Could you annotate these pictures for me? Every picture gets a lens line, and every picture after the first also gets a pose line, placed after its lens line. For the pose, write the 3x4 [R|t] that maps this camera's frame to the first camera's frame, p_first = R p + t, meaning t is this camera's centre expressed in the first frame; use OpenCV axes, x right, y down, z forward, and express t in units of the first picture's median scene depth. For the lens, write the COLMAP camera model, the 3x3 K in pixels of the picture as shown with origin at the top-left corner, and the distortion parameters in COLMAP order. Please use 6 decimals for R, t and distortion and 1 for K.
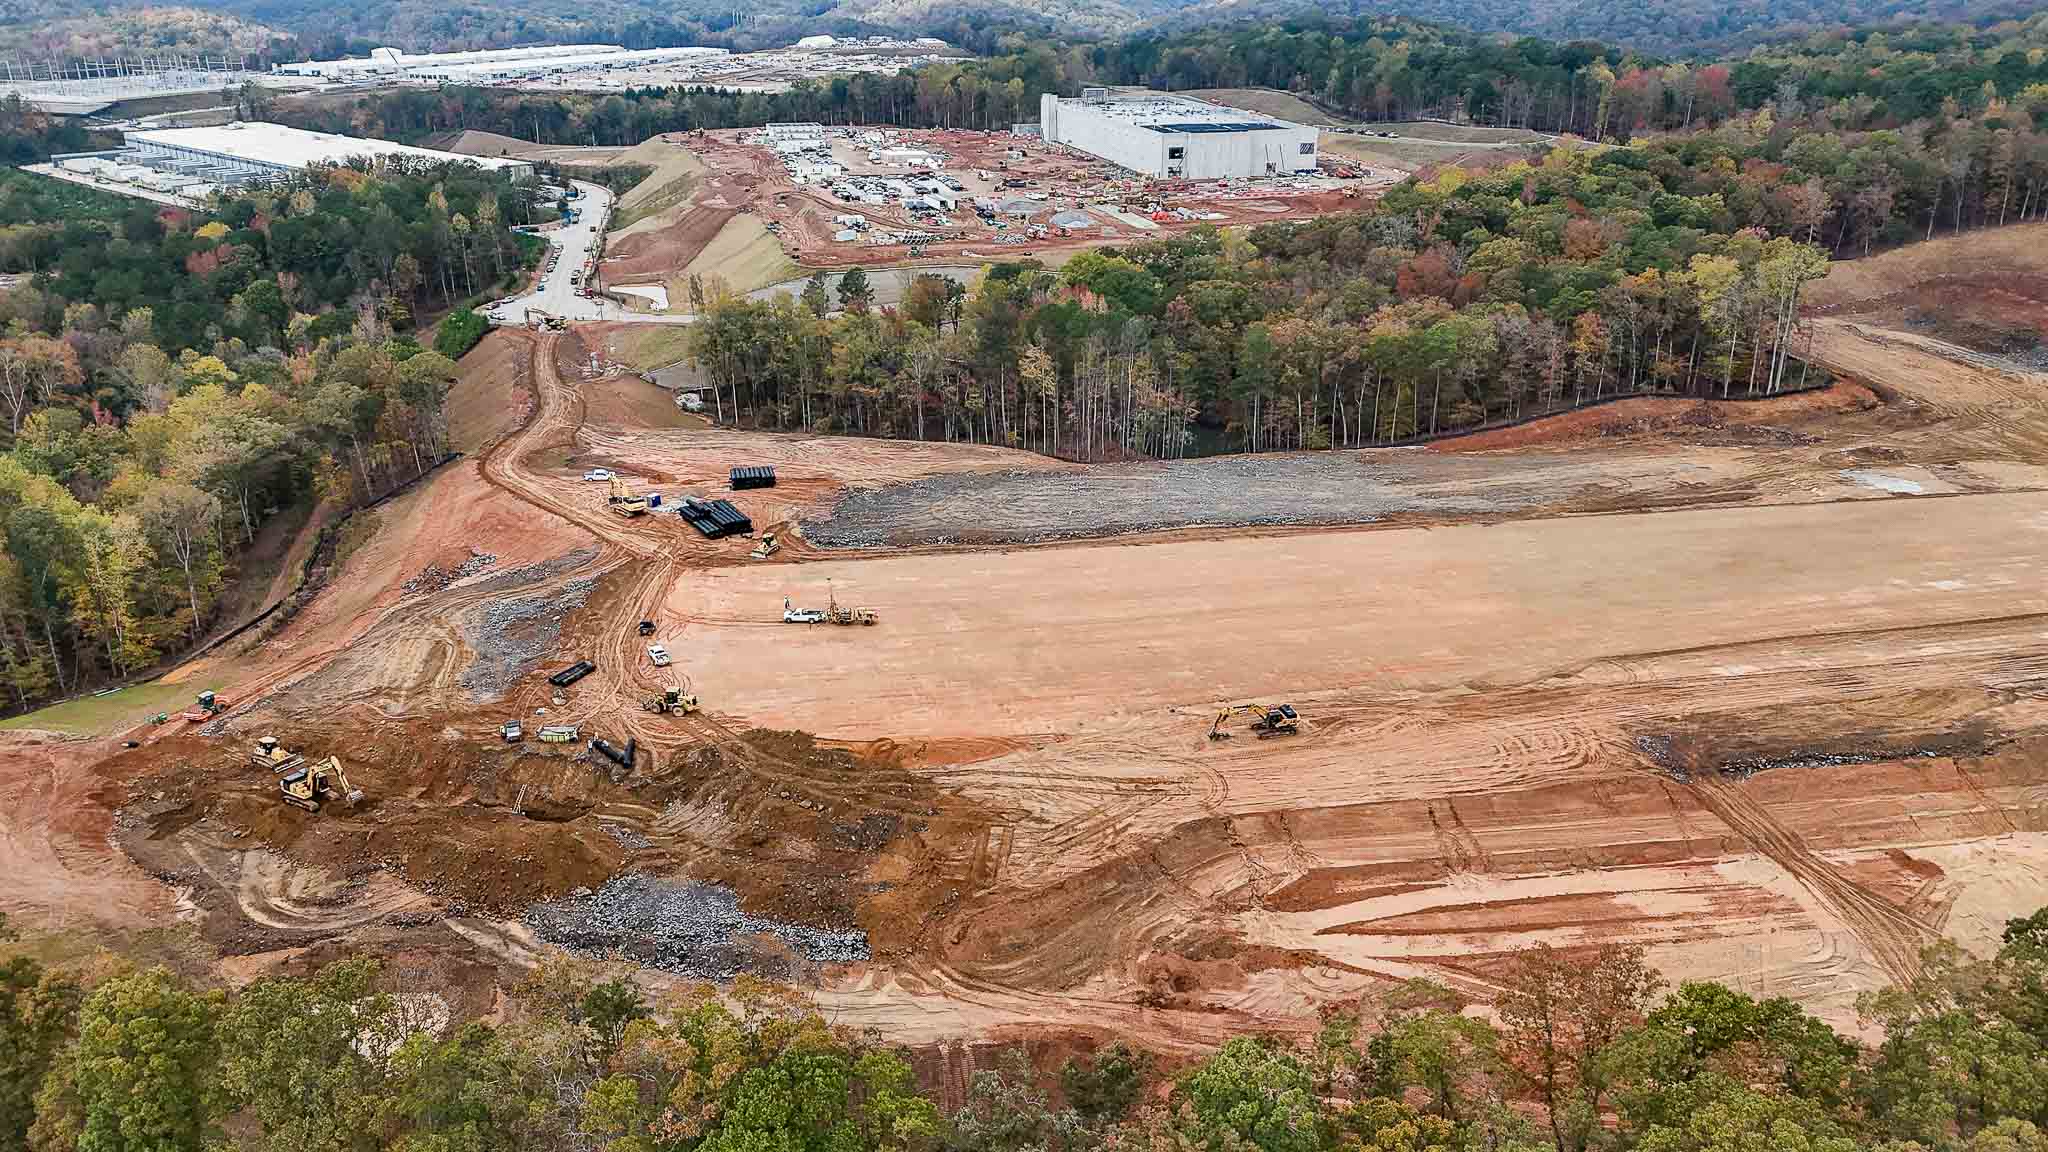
lens RADIAL K [[1506.1, 0, 1025.1], [0, 1506.1, 571.4], [0, 0, 1]] dist [0.067964, -0.060982]
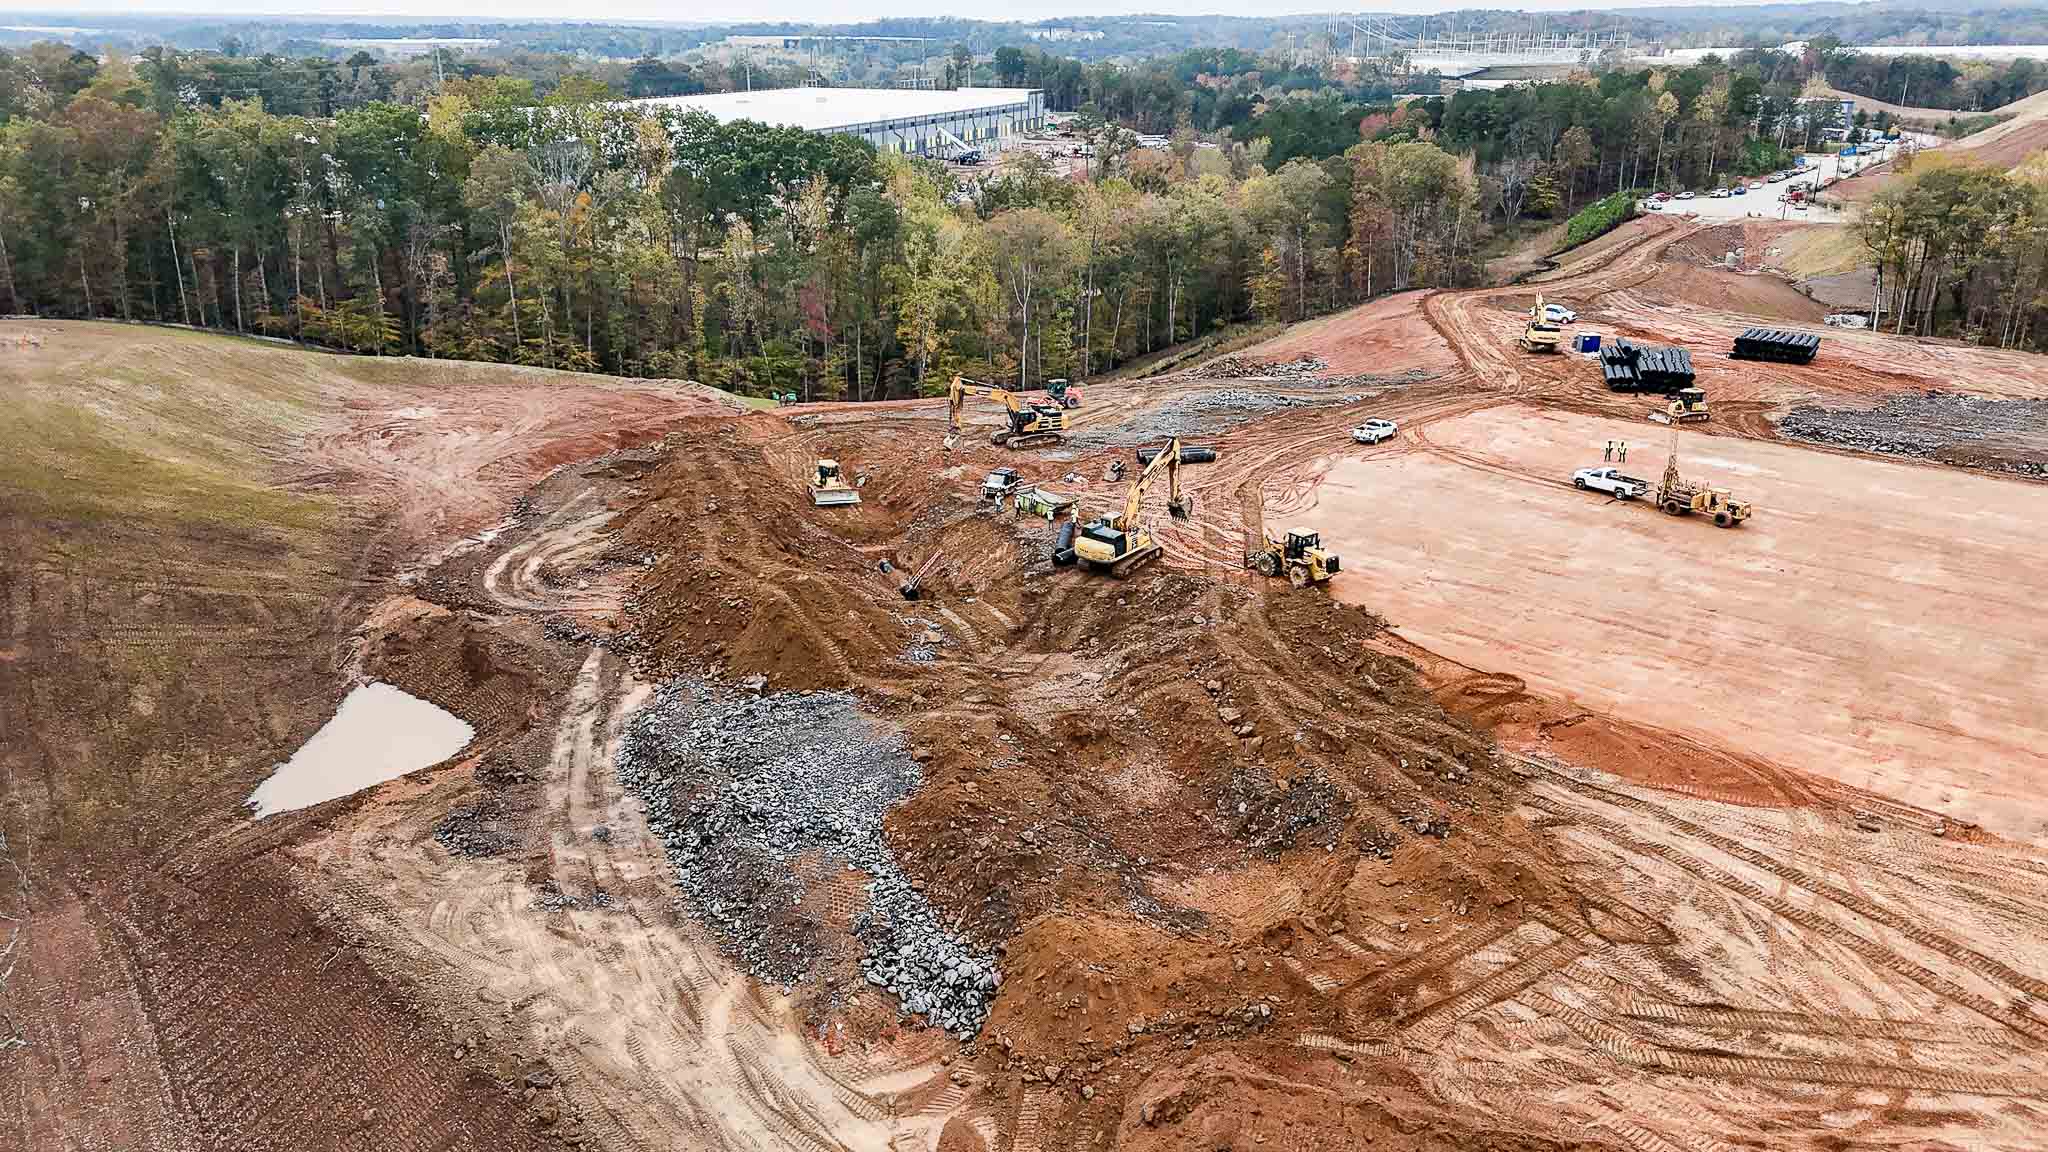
lens RADIAL K [[1506.1, 0, 1016.8], [0, 1506.1, 559.8], [0, 0, 1]] dist [0.067964, -0.060982]
pose [[0.648445, 0.255362, -0.717153, 0.056670], [-0.282968, 0.955414, 0.084343, 0.037094], [0.706716, 0.148240, 0.691793, 0.264598]]
